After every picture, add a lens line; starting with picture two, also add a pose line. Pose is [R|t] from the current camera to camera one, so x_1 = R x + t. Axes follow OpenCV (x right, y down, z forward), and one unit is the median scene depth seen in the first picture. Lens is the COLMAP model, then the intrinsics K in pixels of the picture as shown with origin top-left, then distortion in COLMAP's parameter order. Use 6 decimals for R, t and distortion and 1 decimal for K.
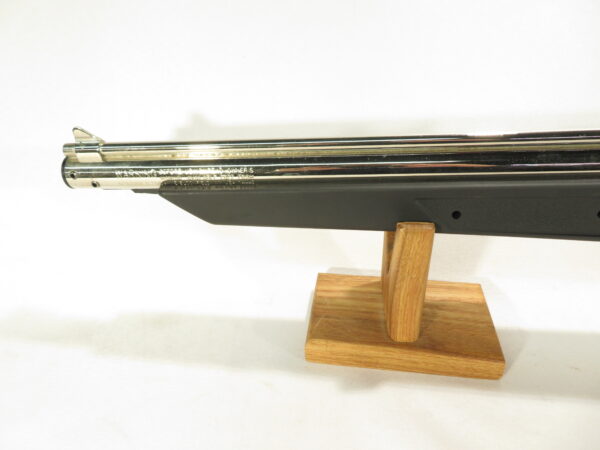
lens RADIAL K [[446.4, 0, 300.0], [0, 446.4, 225.0], [0, 0, 1]] dist [0.000673, -0.004367]
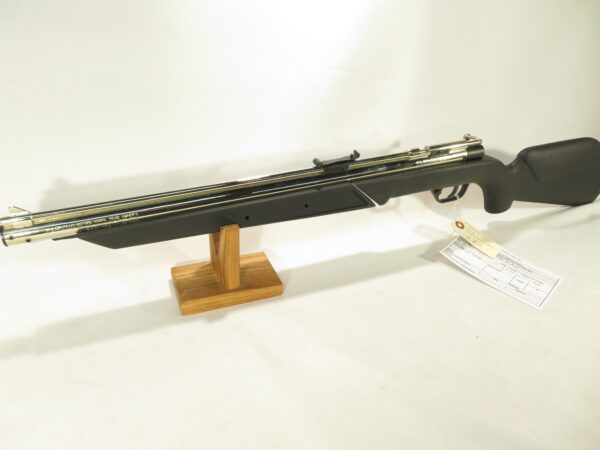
lens RADIAL K [[446.4, 0, 300.0], [0, 446.4, 225.0], [0, 0, 1]] dist [0.000673, -0.004367]
pose [[0.860402, -0.188538, 0.473457, -0.361164], [0.192009, 0.980514, 0.041524, -0.025489], [-0.472060, 0.055181, 0.879838, -0.790018]]
